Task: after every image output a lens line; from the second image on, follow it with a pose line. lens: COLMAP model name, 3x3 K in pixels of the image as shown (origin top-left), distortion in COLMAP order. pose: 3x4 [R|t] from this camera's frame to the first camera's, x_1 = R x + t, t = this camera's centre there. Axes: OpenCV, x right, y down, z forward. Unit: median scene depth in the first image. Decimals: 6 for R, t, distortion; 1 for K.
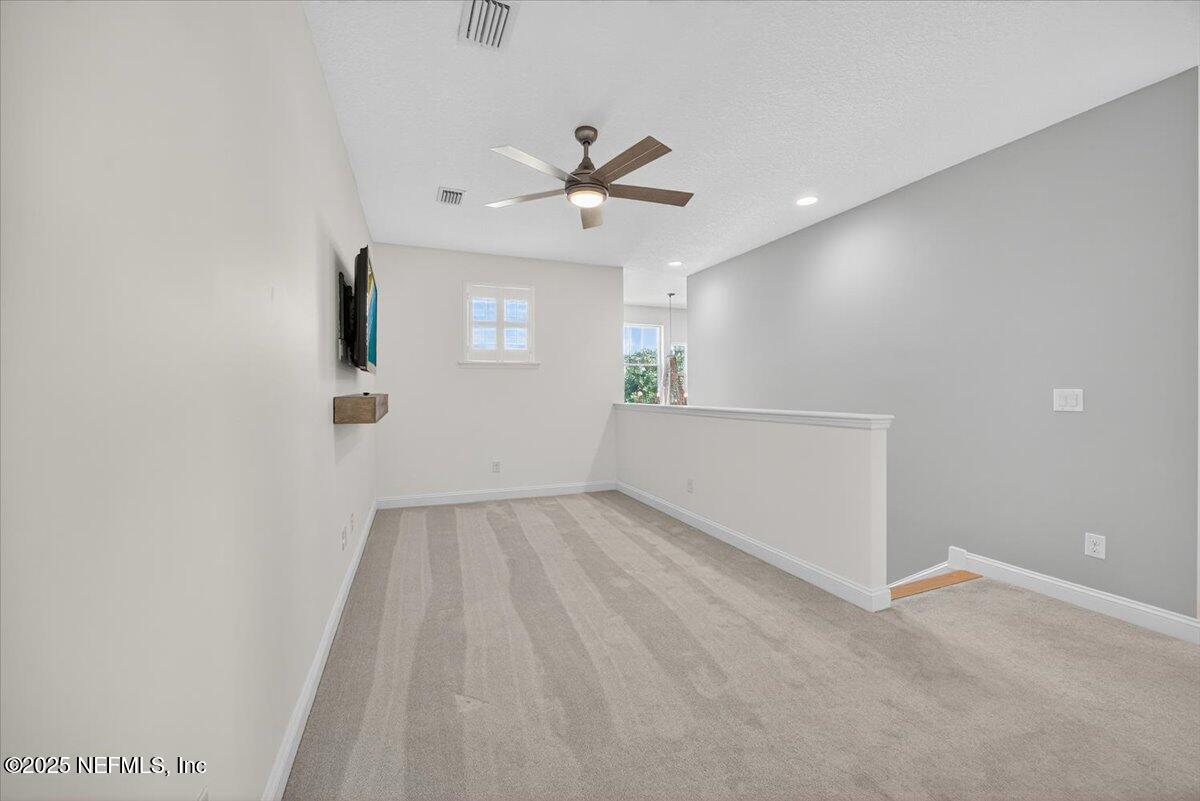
lens RADIAL K [[476.1, 0, 599.2], [0, 476.1, 390.5], [0, 0, 1]] dist [-0.000117, 0.000011]
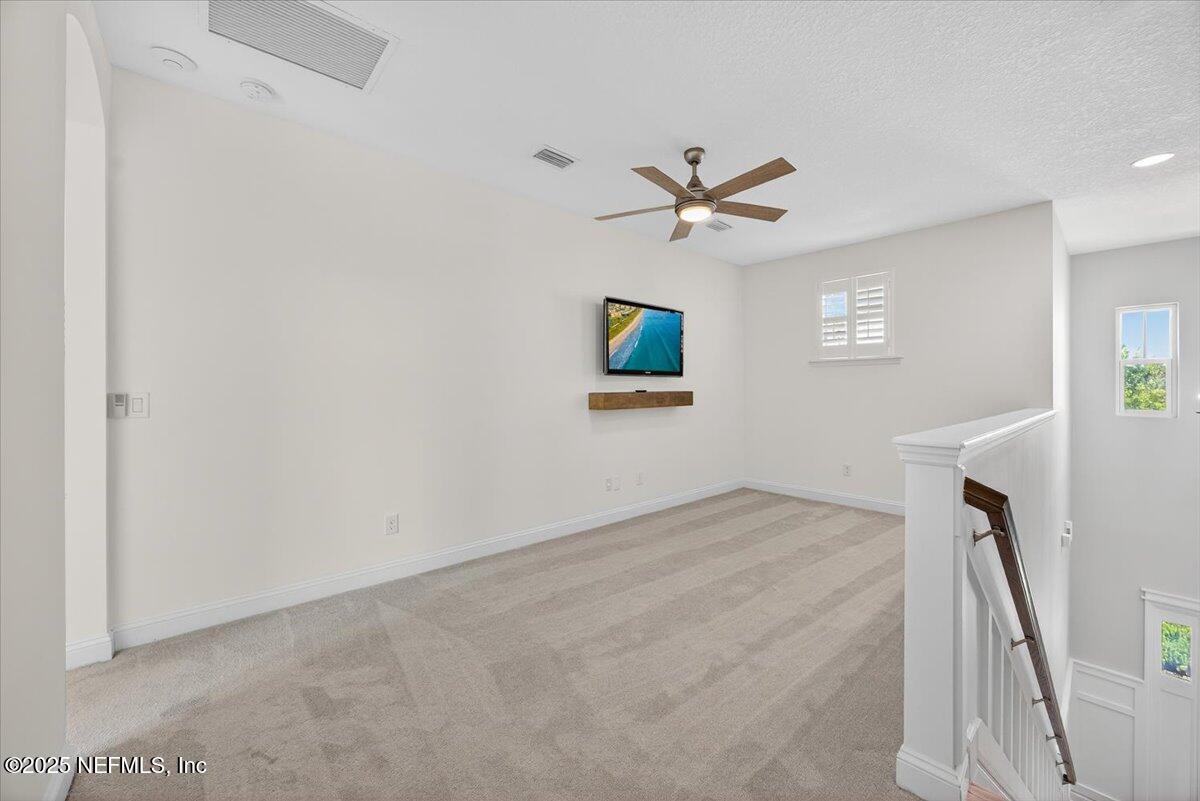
lens RADIAL K [[461.6, 0, 606.8], [0, 461.6, 387.1], [0, 0, 1]] dist [-0.000180, 0.000045]
pose [[0.356918, 0.002615, -0.934132, 0.674035], [-0.000503, 0.999996, 0.002607, -0.007790], [0.934136, -0.000461, 0.356918, 0.332059]]
